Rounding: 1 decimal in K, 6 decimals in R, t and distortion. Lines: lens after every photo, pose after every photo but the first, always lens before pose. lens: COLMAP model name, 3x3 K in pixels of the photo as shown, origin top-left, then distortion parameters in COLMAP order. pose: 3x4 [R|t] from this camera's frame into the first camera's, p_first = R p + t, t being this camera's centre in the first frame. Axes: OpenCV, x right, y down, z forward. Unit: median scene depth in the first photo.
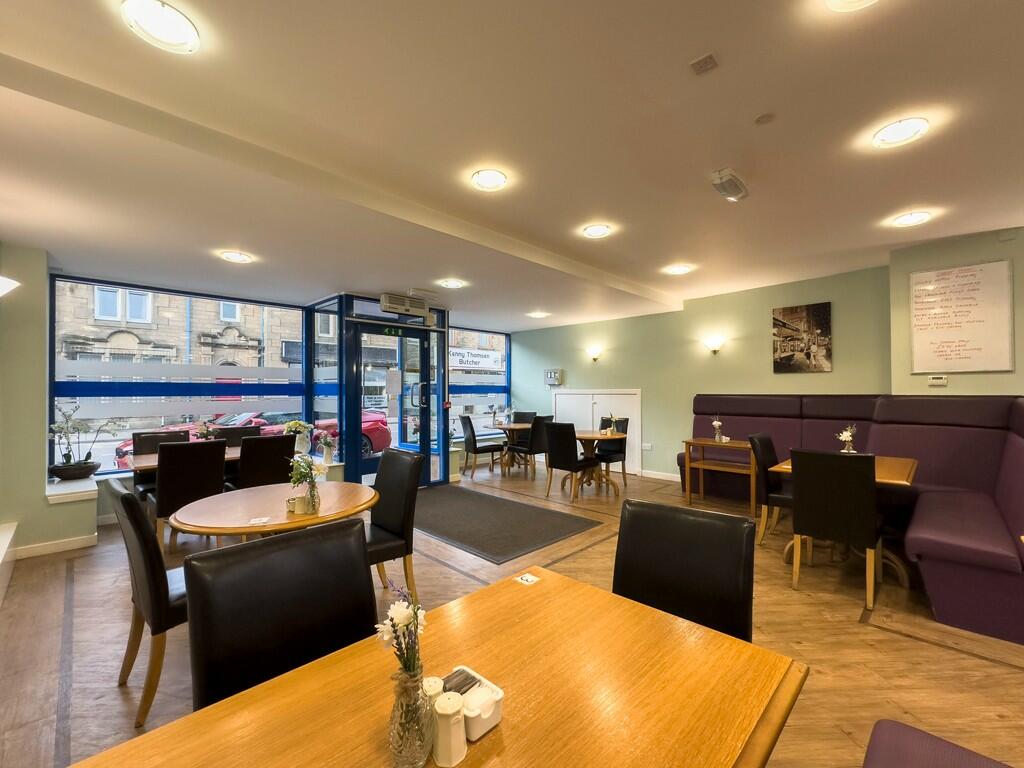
lens RADIAL K [[433.2, 0, 515.9], [0, 433.2, 382.4], [0, 0, 1]] dist [-0.001541, 0.000205]
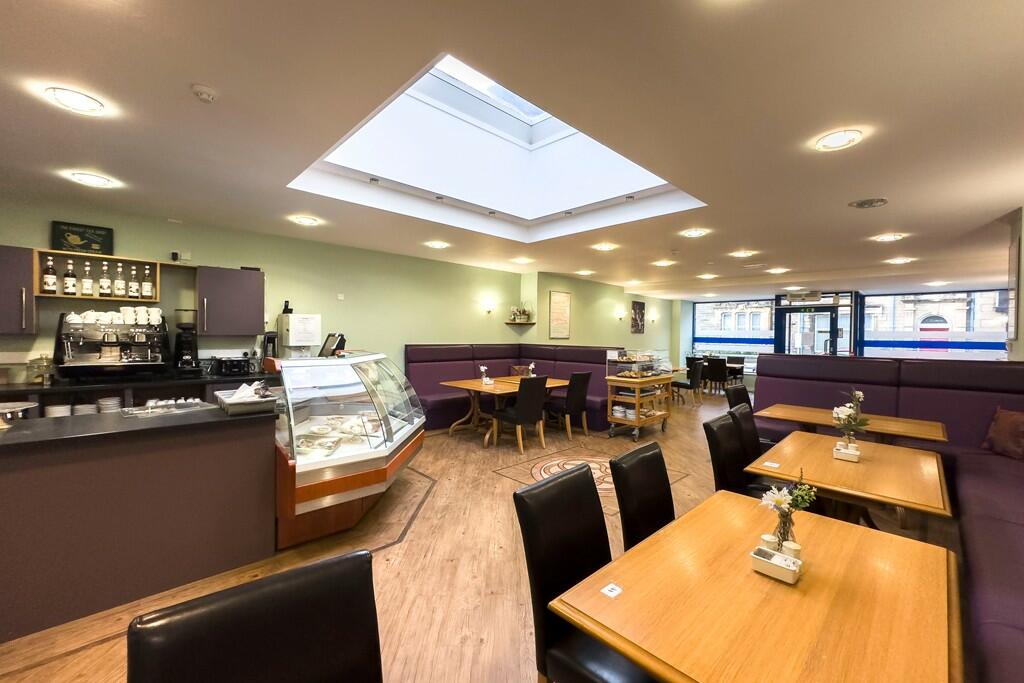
lens RADIAL K [[414.5, 0, 518.5], [0, 414.5, 336.9], [0, 0, 1]] dist [-0.000920, -0.000073]
pose [[-0.012186, 0.010995, -0.999865, 1.350362], [0.004737, 0.999929, 0.010937, -0.029770], [0.999915, -0.004603, -0.012237, -0.157222]]
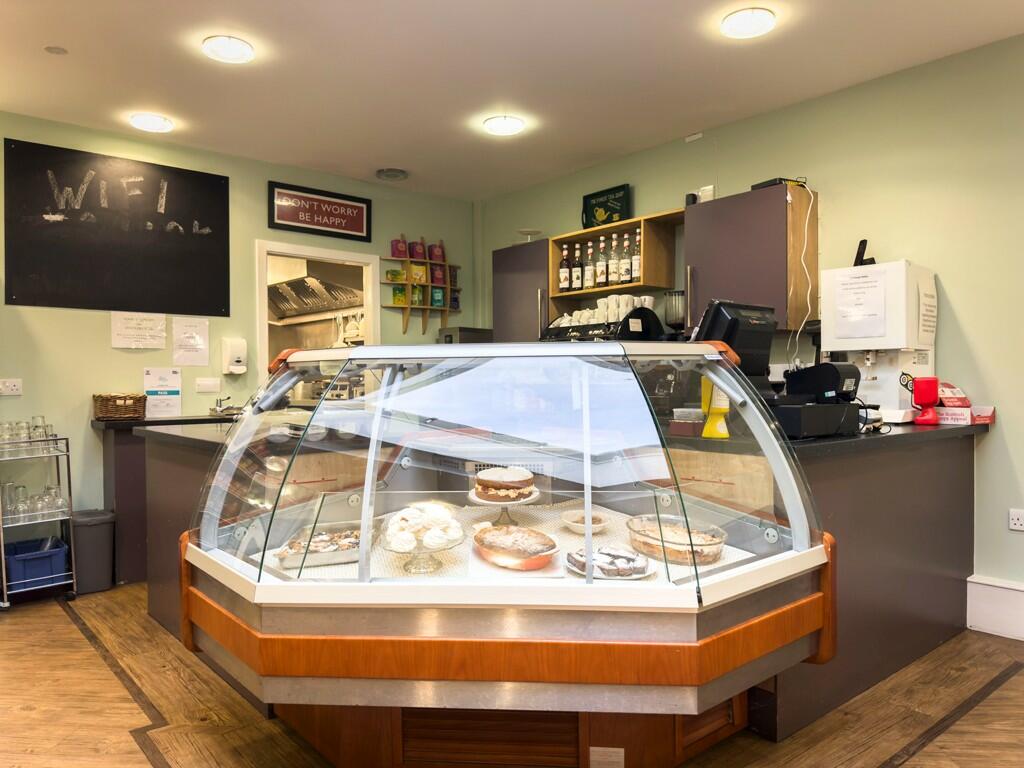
lens RADIAL K [[730.2, 0, 506.9], [0, 730.2, 398.0], [0, 0, 1]] dist [0.046942, -0.003923]
pose [[-0.995063, 0.009080, 0.098827, 0.718604], [0.009310, 0.999955, 0.001864, 0.029281], [-0.098805, 0.002775, -0.995103, -0.015869]]
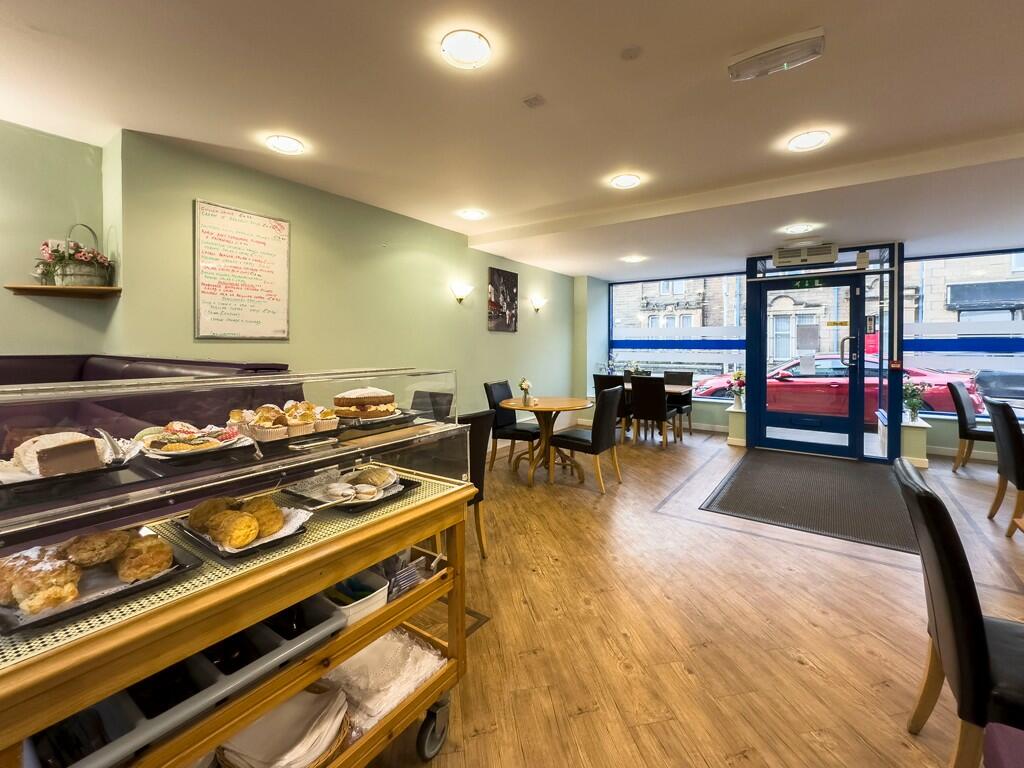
lens RADIAL K [[433.2, 0, 519.2], [0, 433.2, 340.6], [0, 0, 1]] dist [-0.001541, 0.000205]
pose [[0.154753, -0.006346, -0.987933, 0.518548], [0.015621, 0.999870, -0.003976, 0.001099], [0.987830, -0.014817, 0.154832, 0.219334]]
